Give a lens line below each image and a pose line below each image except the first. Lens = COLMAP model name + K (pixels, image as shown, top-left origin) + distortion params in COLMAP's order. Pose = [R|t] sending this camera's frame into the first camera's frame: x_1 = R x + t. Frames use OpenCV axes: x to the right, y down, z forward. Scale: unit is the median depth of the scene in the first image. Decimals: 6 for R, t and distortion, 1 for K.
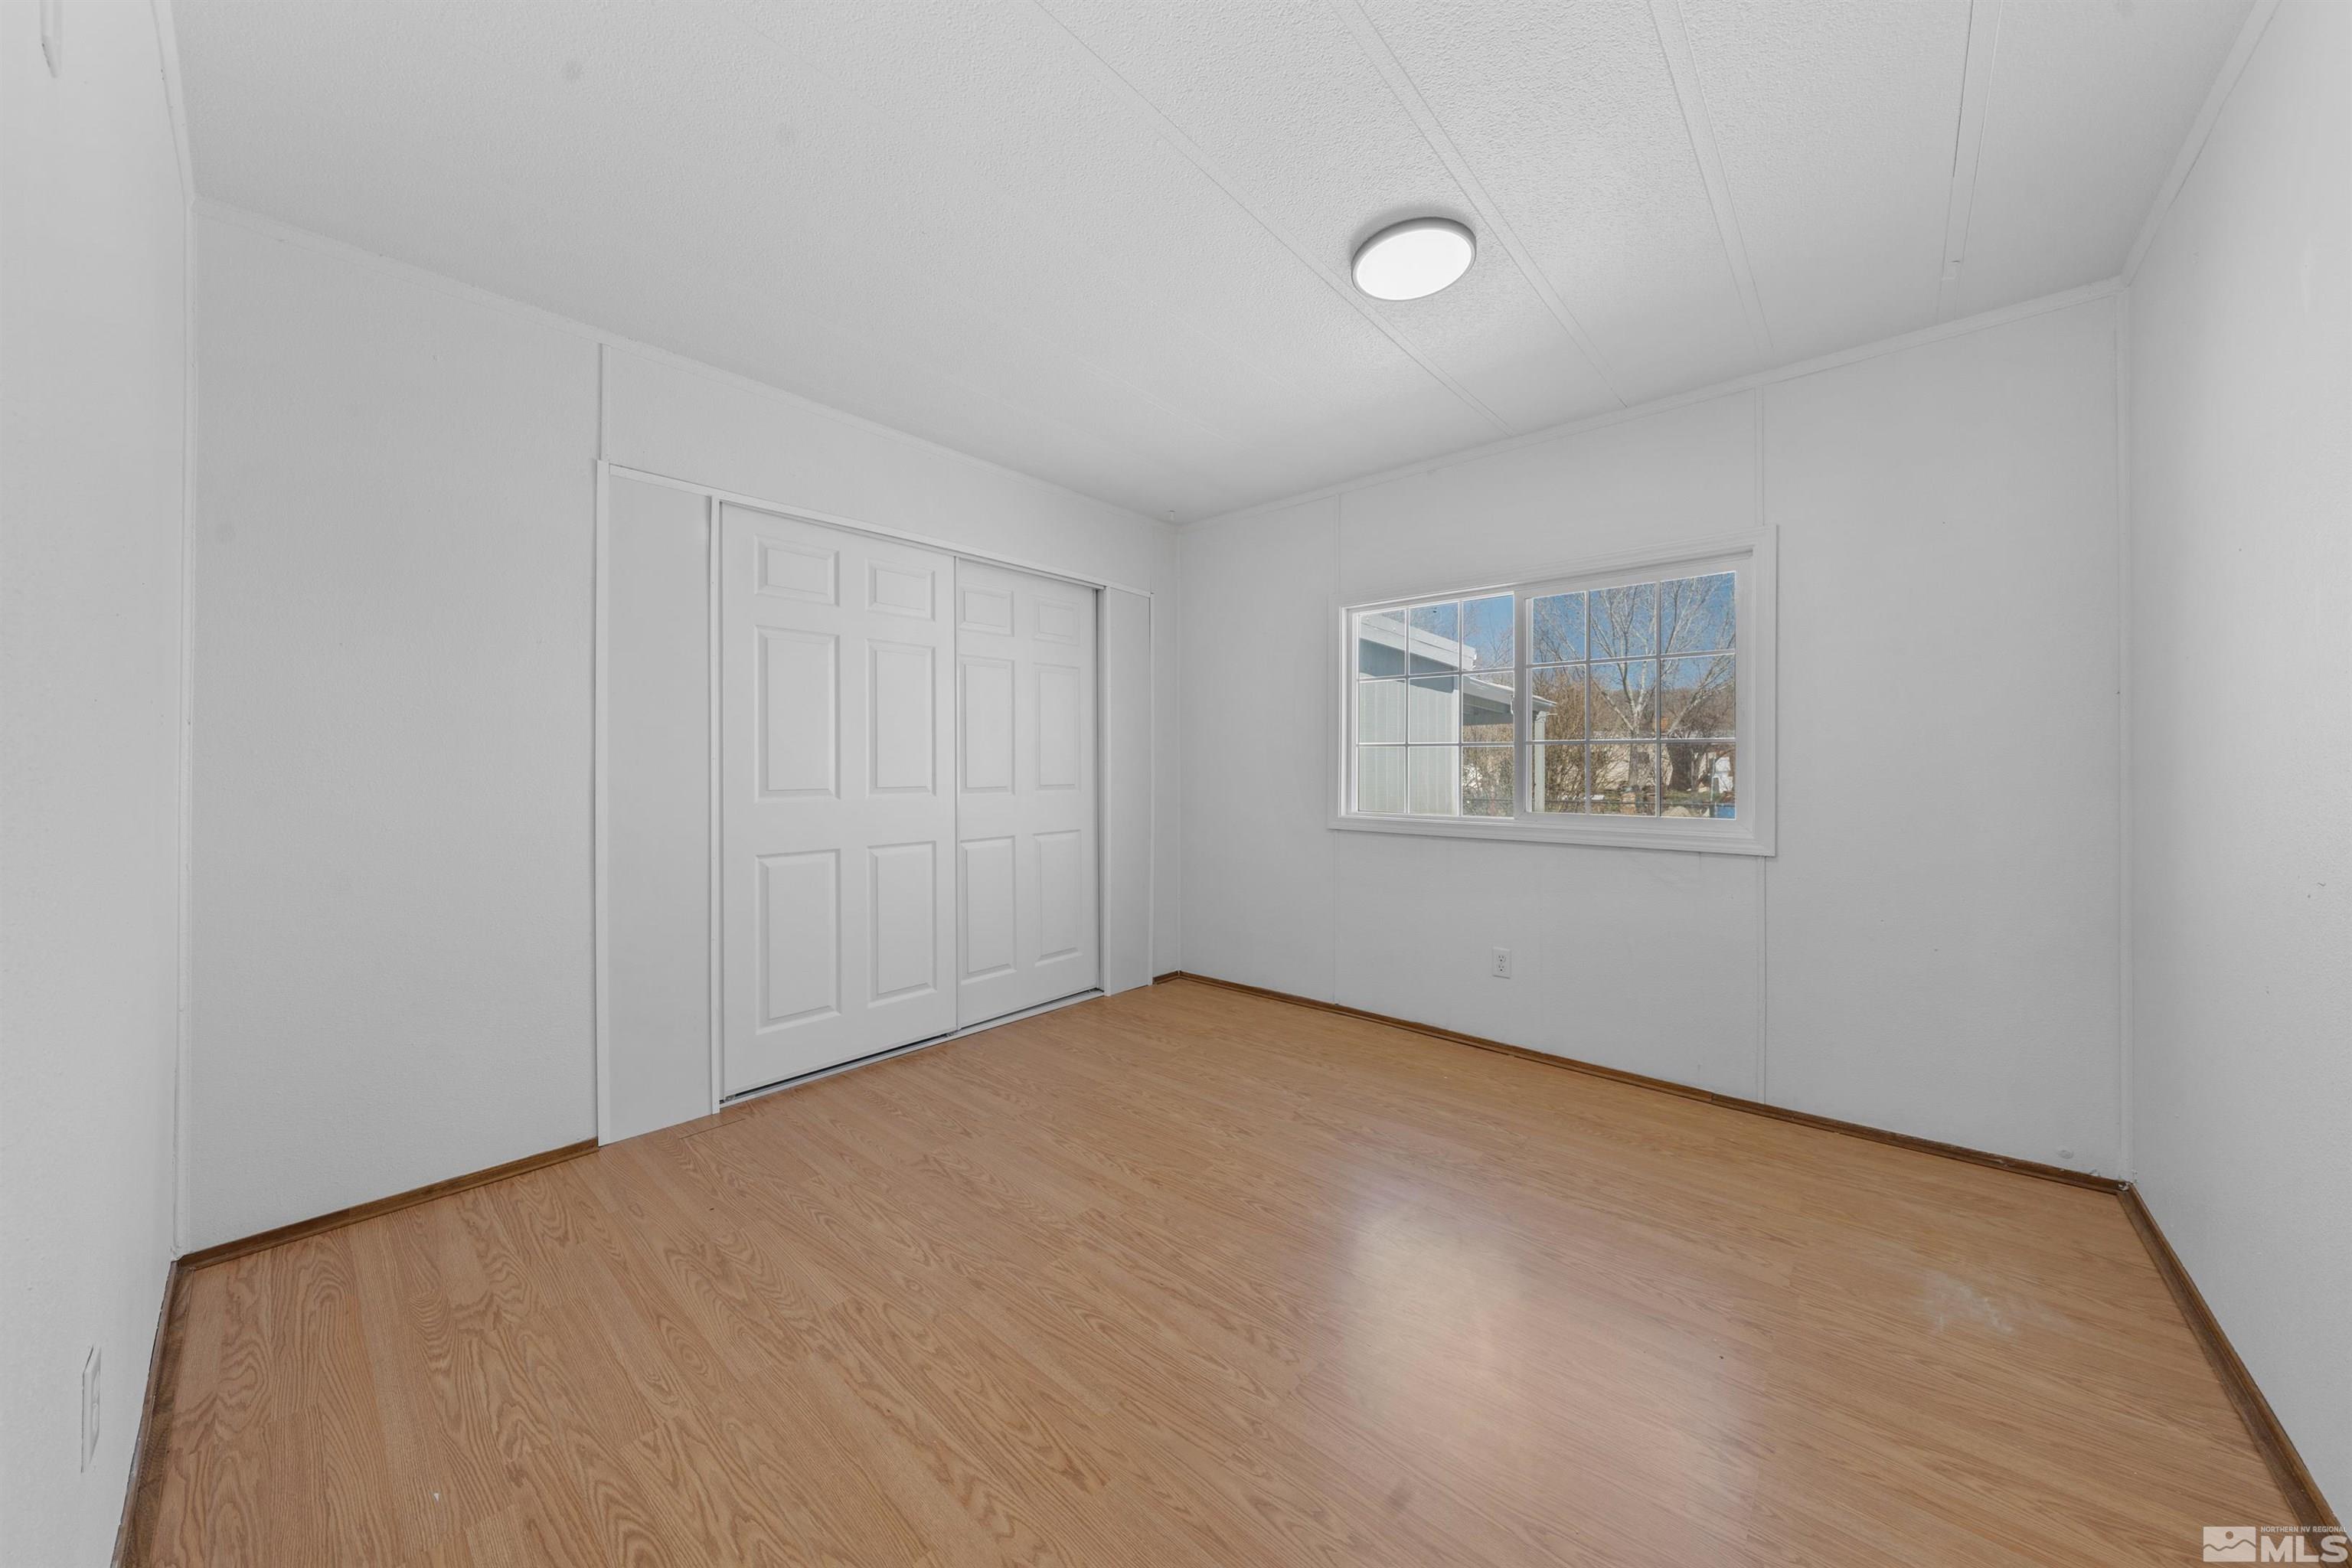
lens RADIAL K [[798.1, 0, 1175.1], [0, 798.1, 761.1], [0, 0, 1]] dist [-0.000590, -0.000031]
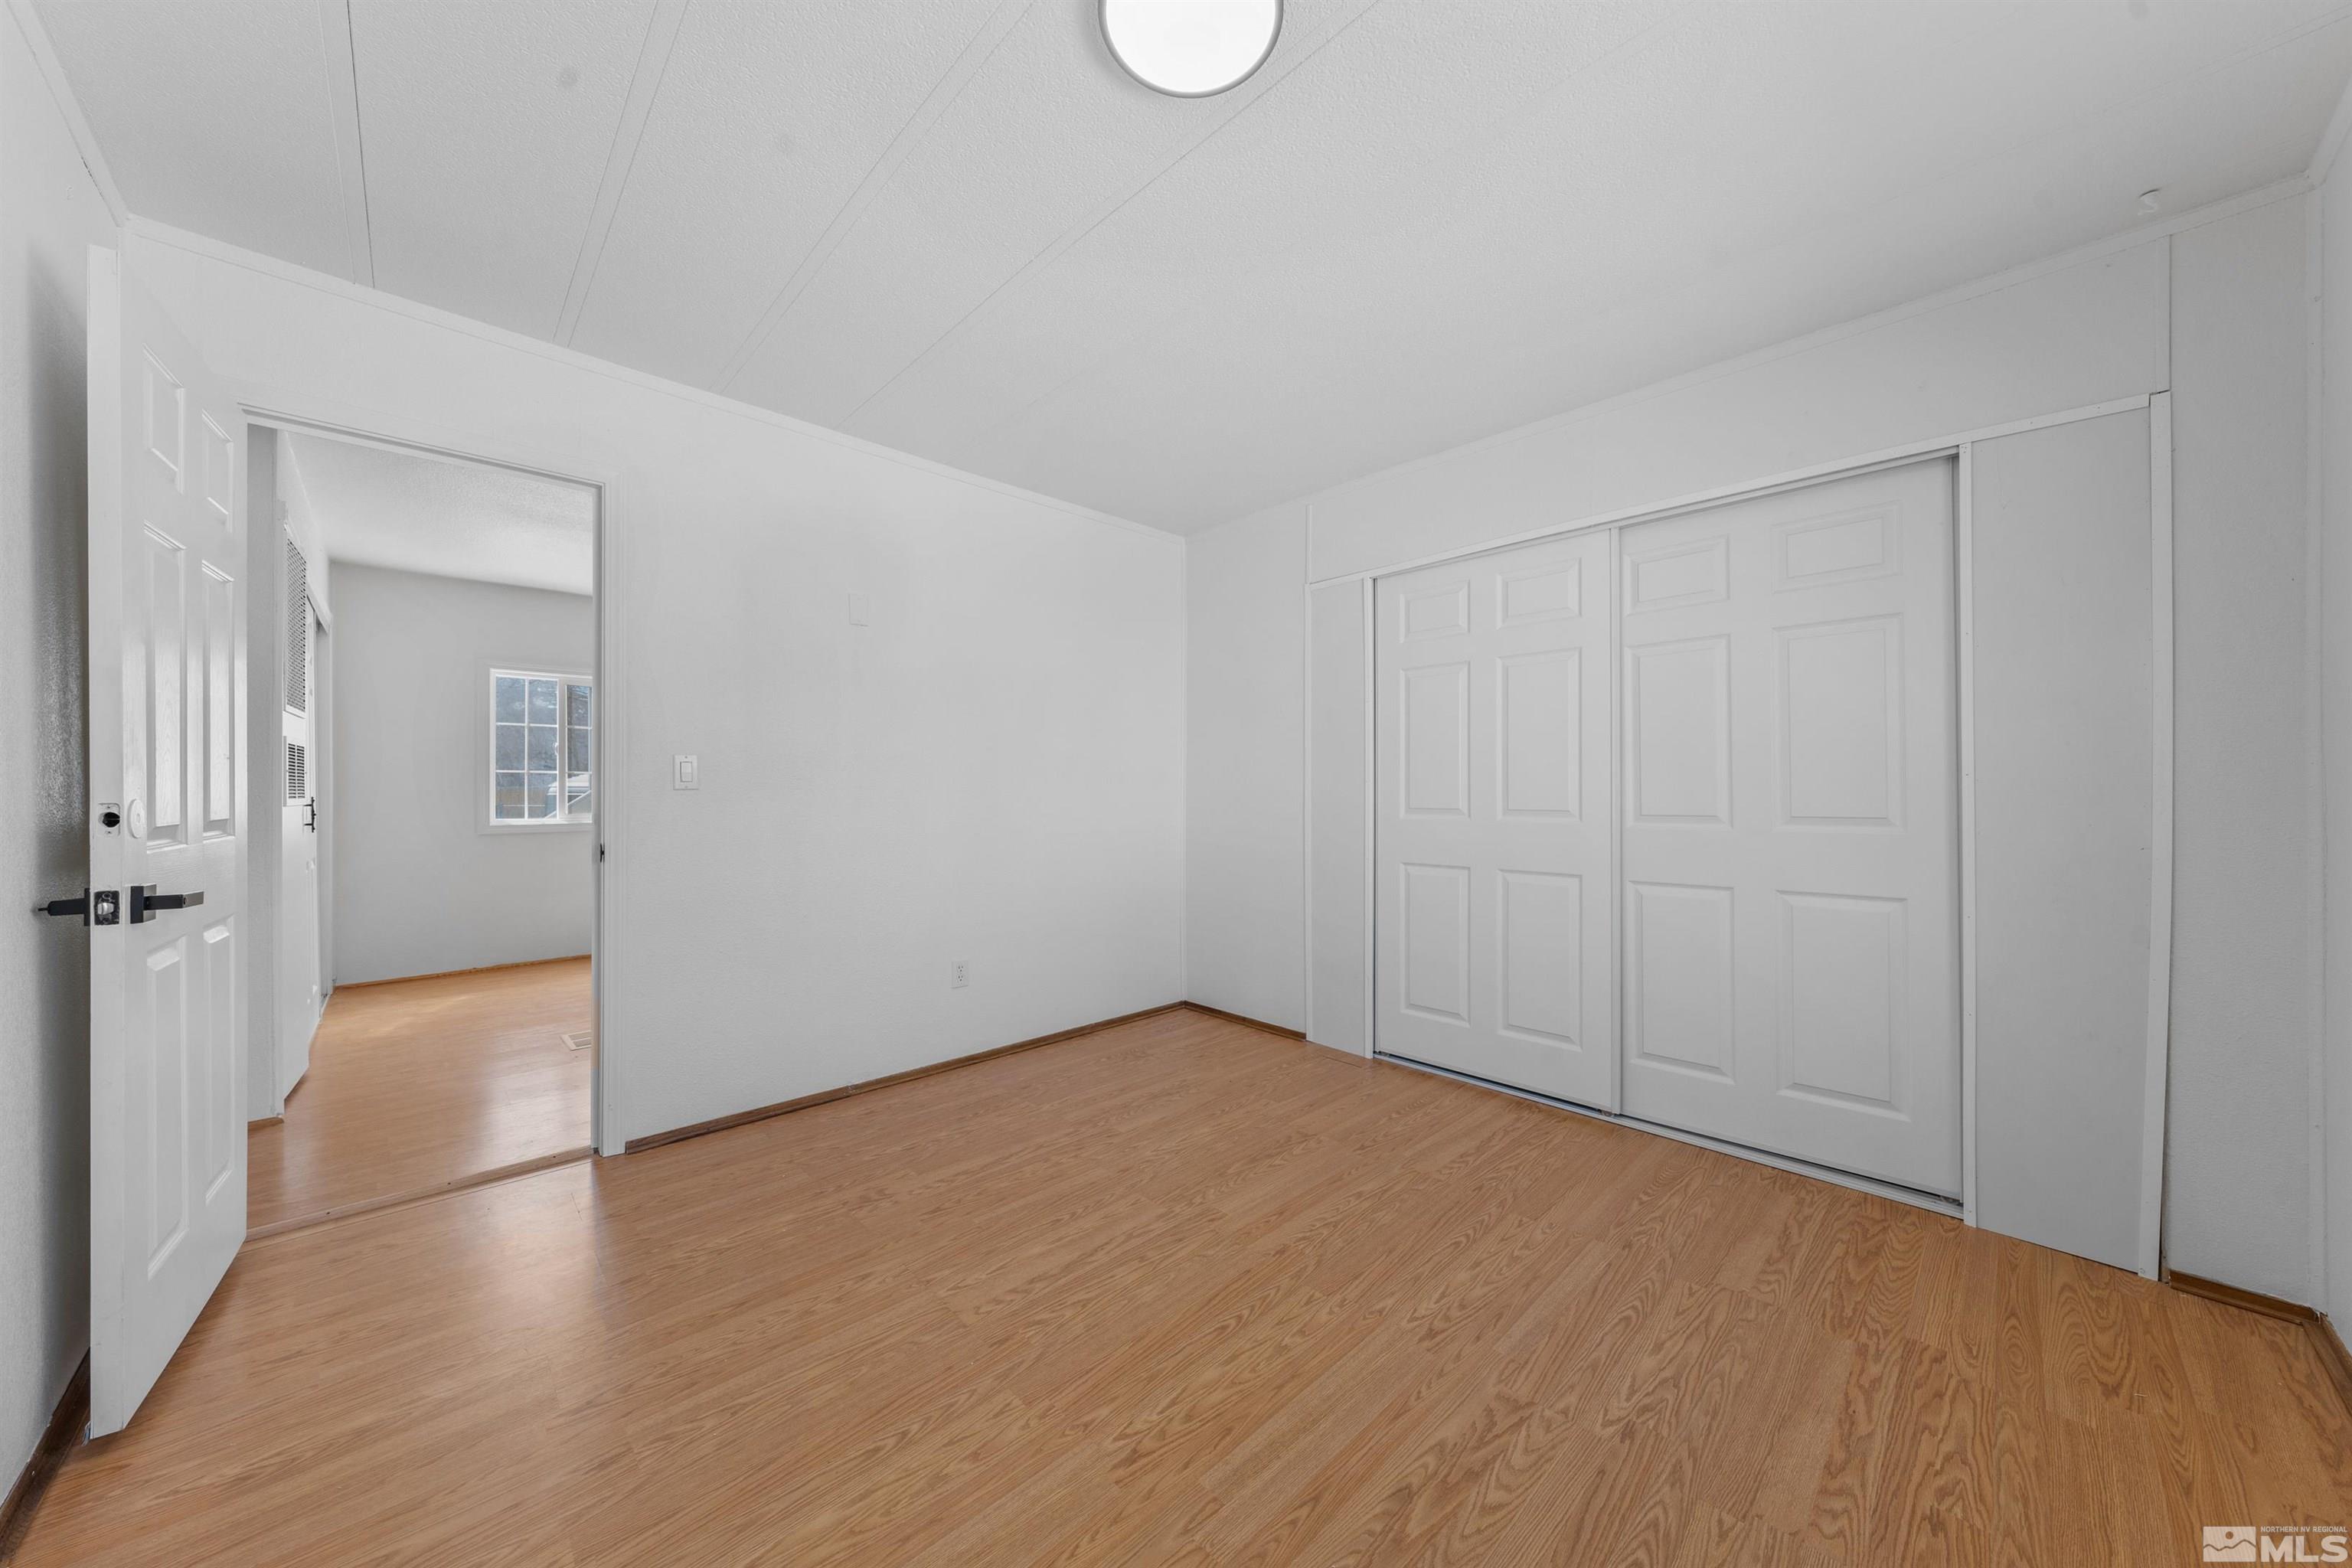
lens RADIAL K [[807.8, 0, 1175.8], [0, 807.8, 780.0], [0, 0, 1]] dist [-0.003581, -0.000147]
pose [[-0.084835, -0.007759, -0.996365, 0.708172], [0.010001, 0.999913, -0.008638, 0.002493], [0.996345, -0.010697, -0.084750, 0.766539]]
